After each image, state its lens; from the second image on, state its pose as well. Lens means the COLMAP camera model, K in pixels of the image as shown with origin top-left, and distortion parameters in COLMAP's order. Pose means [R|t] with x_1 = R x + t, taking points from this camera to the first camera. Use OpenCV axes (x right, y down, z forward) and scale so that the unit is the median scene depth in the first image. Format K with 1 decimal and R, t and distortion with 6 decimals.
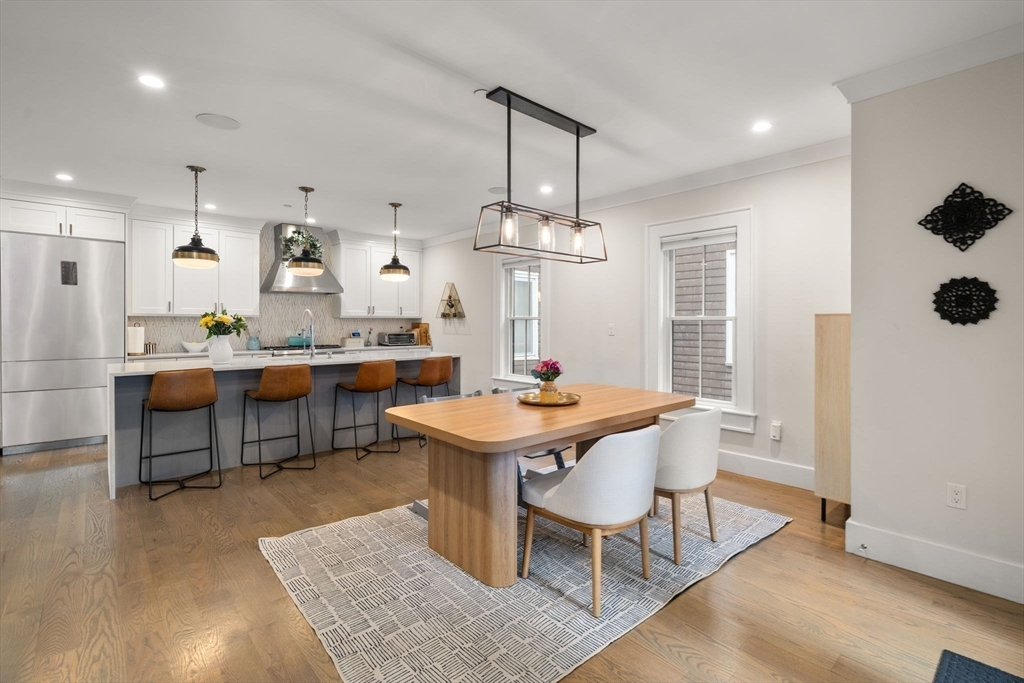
lens RADIAL K [[469.9, 0, 513.6], [0, 469.9, 332.4], [0, 0, 1]] dist [0.001856, -0.000276]
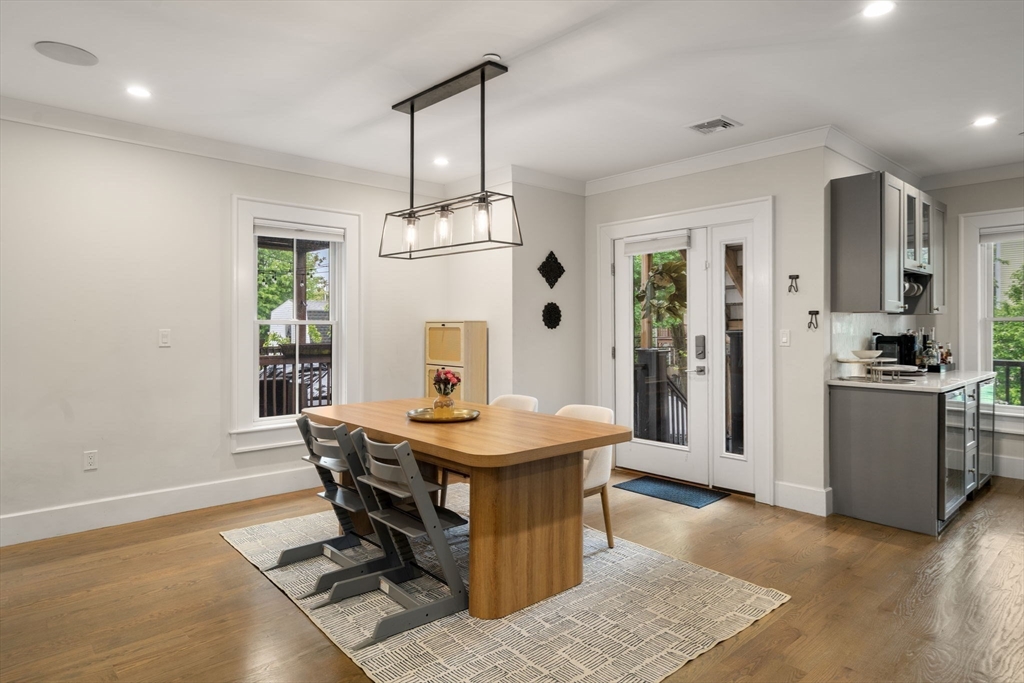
lens RADIAL K [[606.5, 0, 514.8], [0, 606.5, 334.0], [0, 0, 1]] dist [0.006268, 0.000632]
pose [[-0.016333, -0.010346, 0.999813, -1.429951], [0.019825, 0.999747, 0.010669, -0.024069], [-0.999670, 0.019995, -0.016124, 1.202041]]
